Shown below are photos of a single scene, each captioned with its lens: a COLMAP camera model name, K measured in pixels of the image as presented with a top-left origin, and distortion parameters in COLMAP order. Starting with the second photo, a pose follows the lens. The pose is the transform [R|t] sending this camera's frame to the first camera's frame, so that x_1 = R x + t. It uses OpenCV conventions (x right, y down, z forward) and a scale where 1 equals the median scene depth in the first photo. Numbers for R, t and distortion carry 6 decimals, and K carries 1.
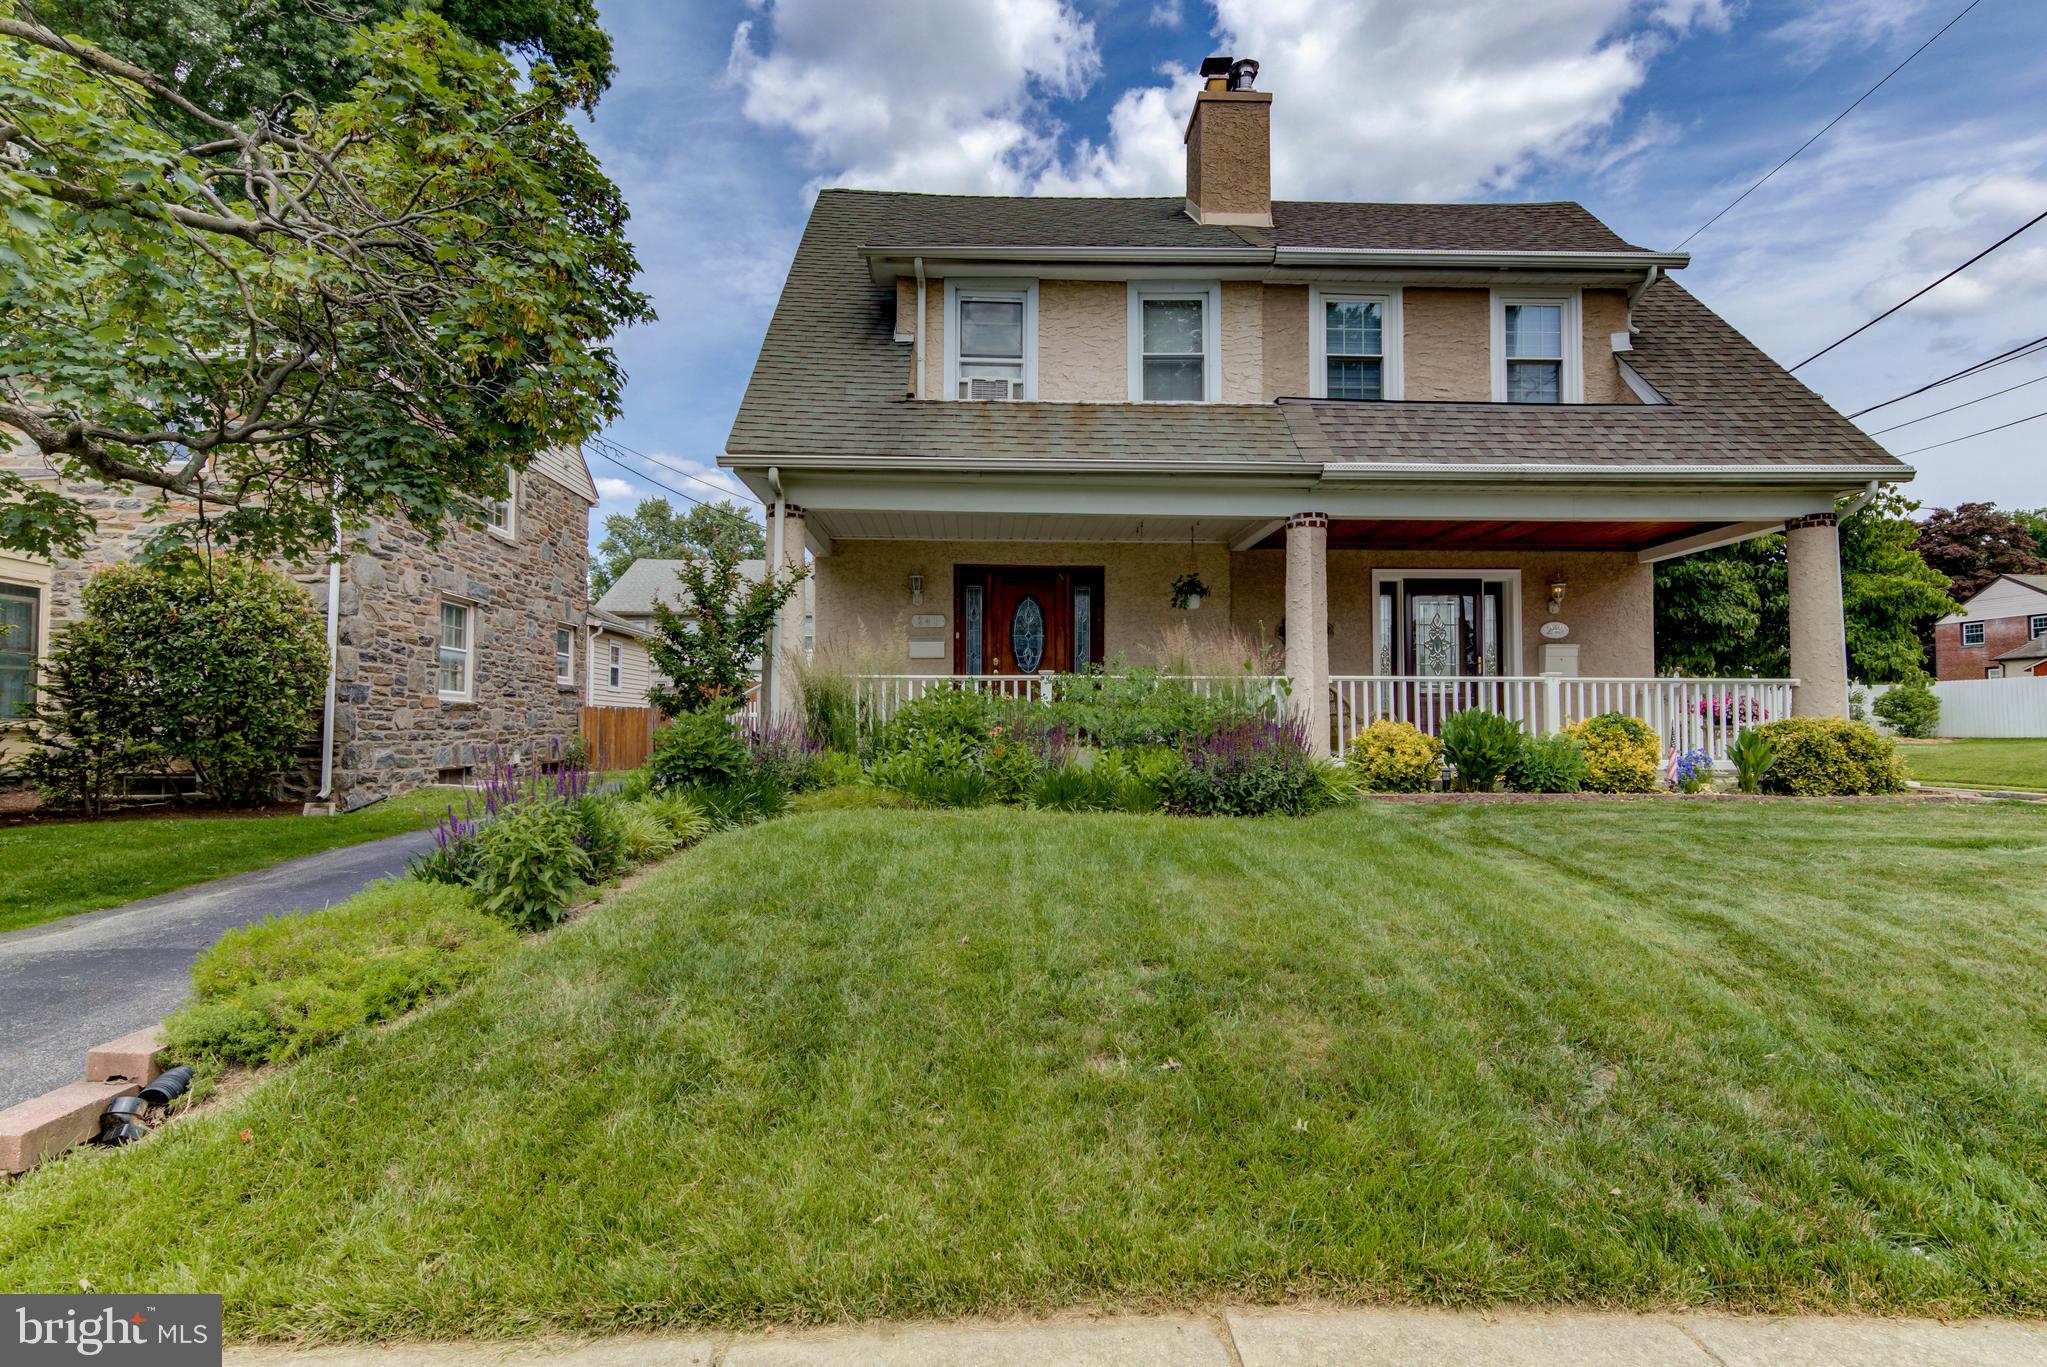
lens RADIAL K [[1010.9, 0, 1023.5], [0, 1010.9, 683.5], [0, 0, 1]] dist [0.005160, 0.000481]
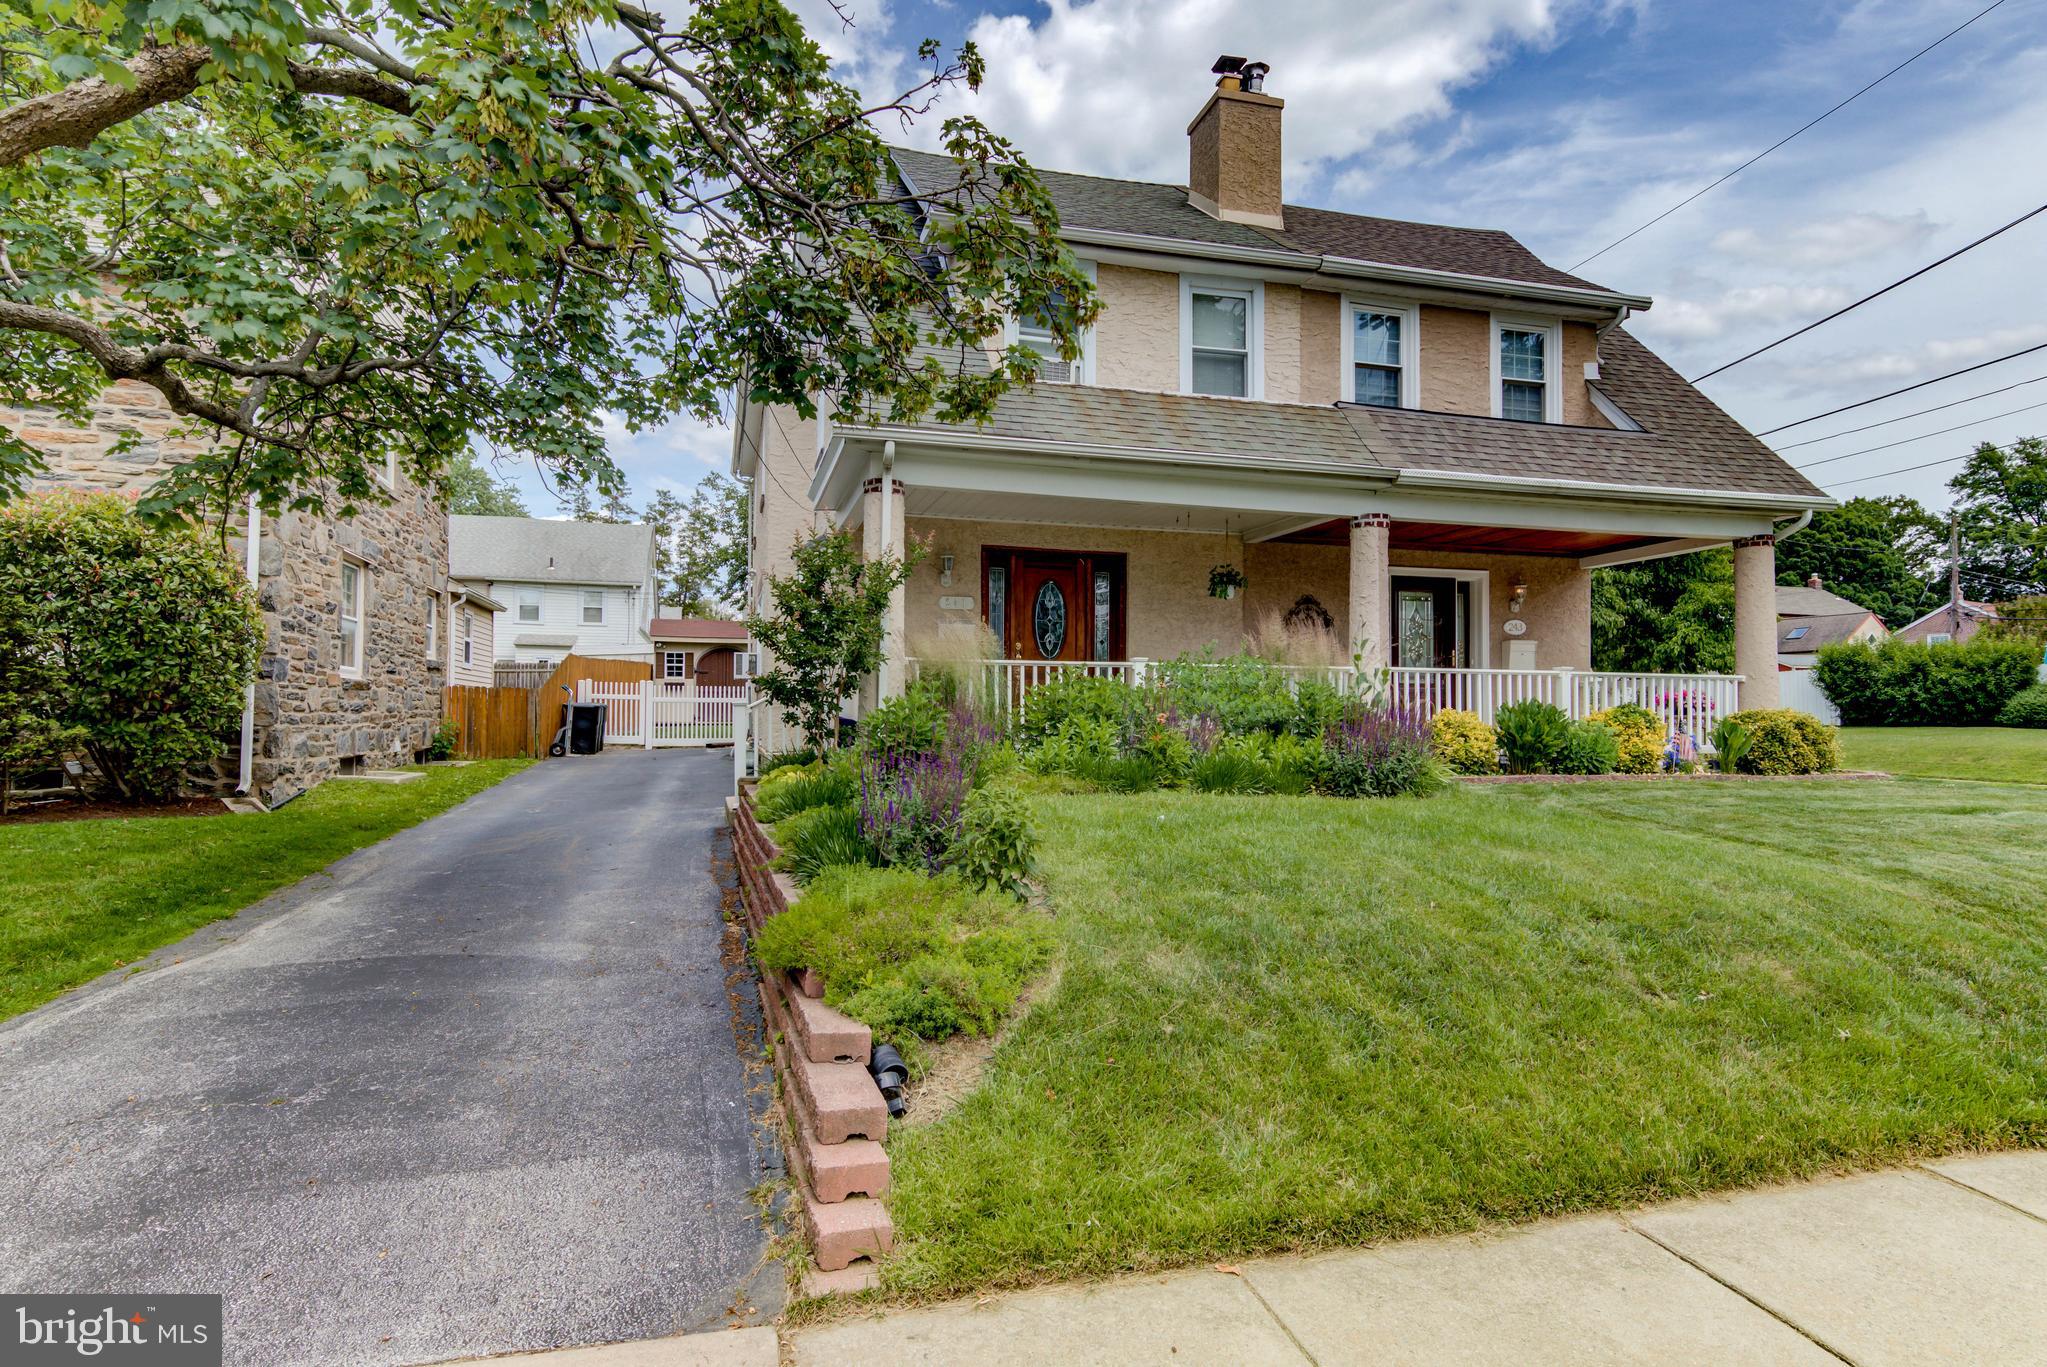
lens RADIAL K [[1076.7, 0, 1023.5], [0, 1076.7, 683.5], [0, 0, 1]] dist [0.002711, 0.000630]
pose [[0.973860, 0.011710, 0.226848, -0.284189], [-0.015486, 0.999769, 0.014875, -0.000947], [-0.226621, -0.017999, 0.973817, -0.020242]]
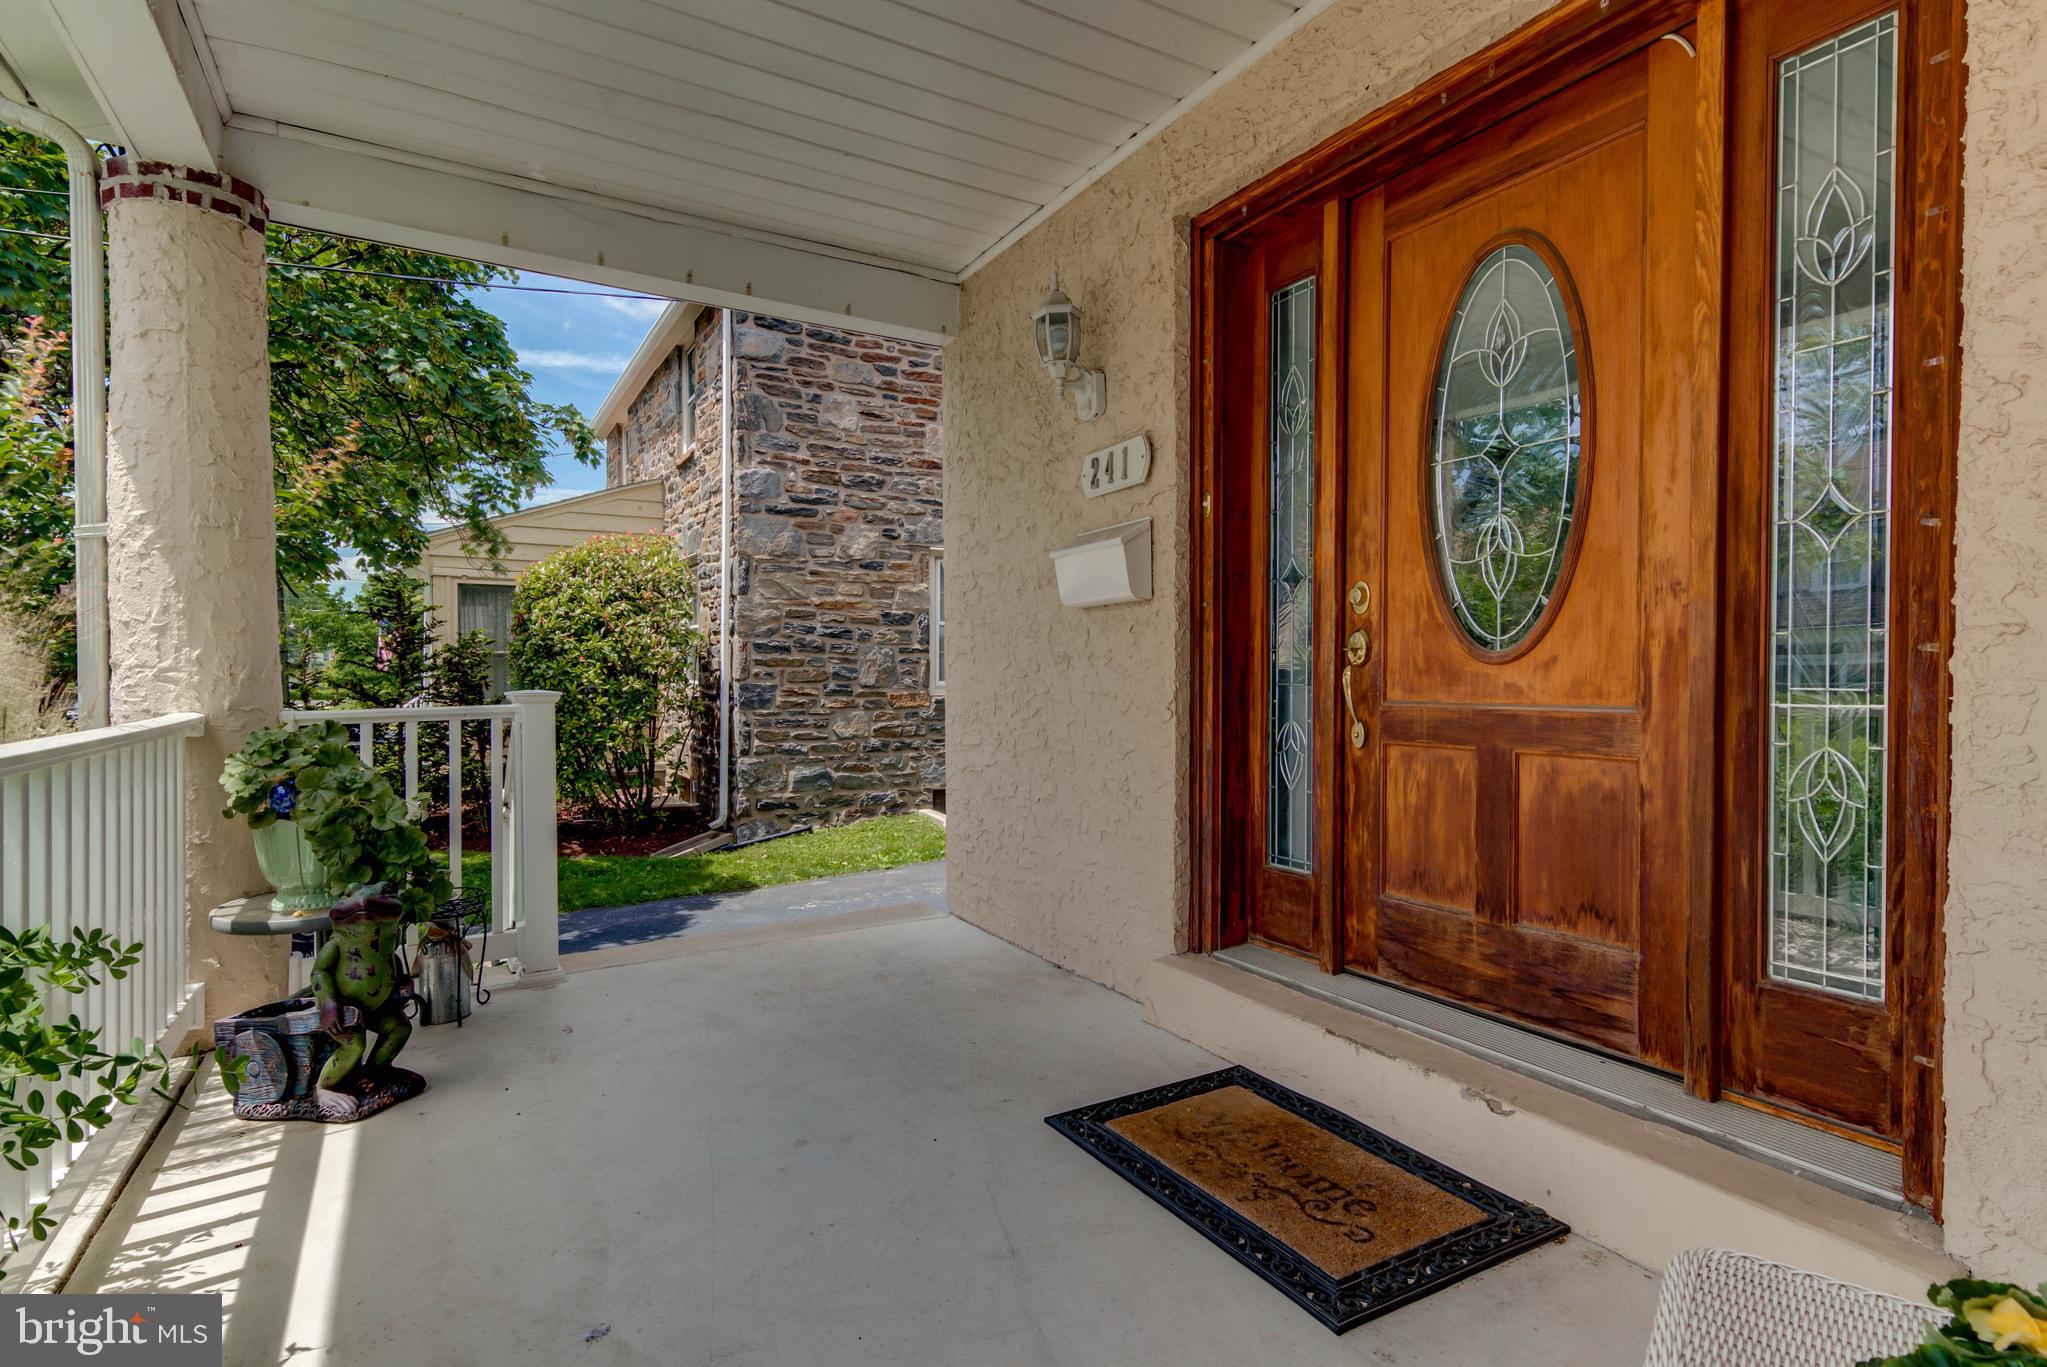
lens RADIAL K [[1010.9, 0, 1023.5], [0, 1010.9, 683.5], [0, 0, 1]] dist [0.005160, 0.000481]
pose [[0.478025, 0.003022, -0.878341, 0.132024], [0.045289, 0.998579, 0.028084, -0.013515], [0.877178, -0.053204, 0.477209, 0.903534]]
